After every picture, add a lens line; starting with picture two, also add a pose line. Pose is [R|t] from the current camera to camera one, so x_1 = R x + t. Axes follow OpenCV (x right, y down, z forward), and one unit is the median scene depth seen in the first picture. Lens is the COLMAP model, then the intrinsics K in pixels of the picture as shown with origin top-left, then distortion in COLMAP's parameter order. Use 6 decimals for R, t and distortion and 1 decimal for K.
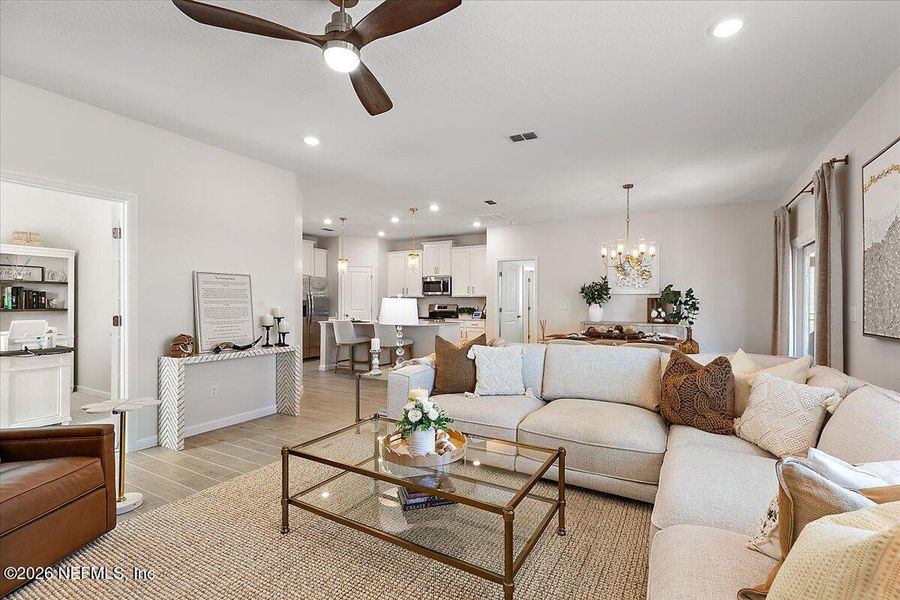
lens RADIAL K [[411.0, 0, 453.5], [0, 411.0, 304.8], [0, 0, 1]] dist [-0.003155, 0.000687]
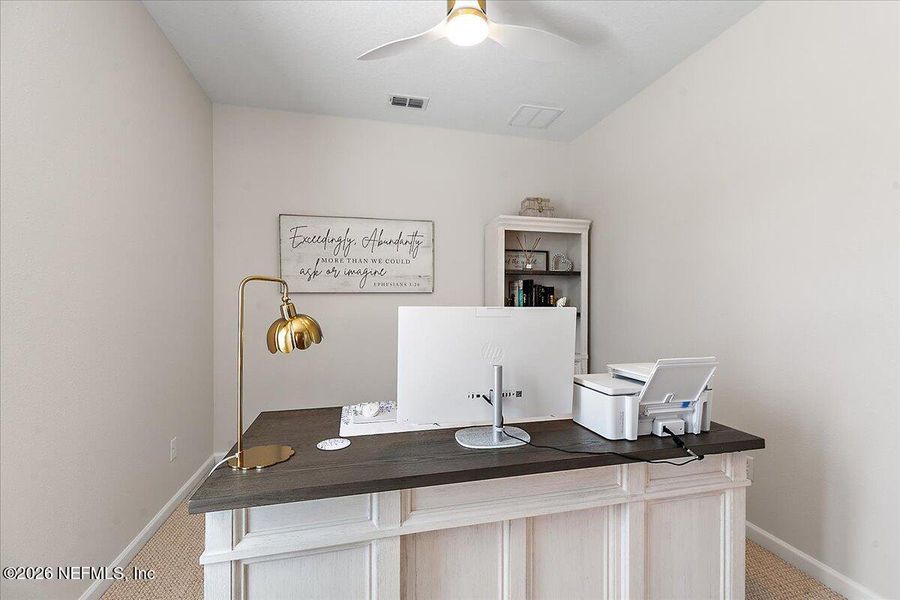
lens RADIAL K [[411.0, 0, 450.6], [0, 411.0, 299.4], [0, 0, 1]] dist [-0.003155, 0.000687]
pose [[0.689290, -0.005323, -0.724466, -0.643418], [0.002072, 0.999983, -0.005376, -0.008459], [0.724483, 0.002205, 0.689290, 0.428525]]
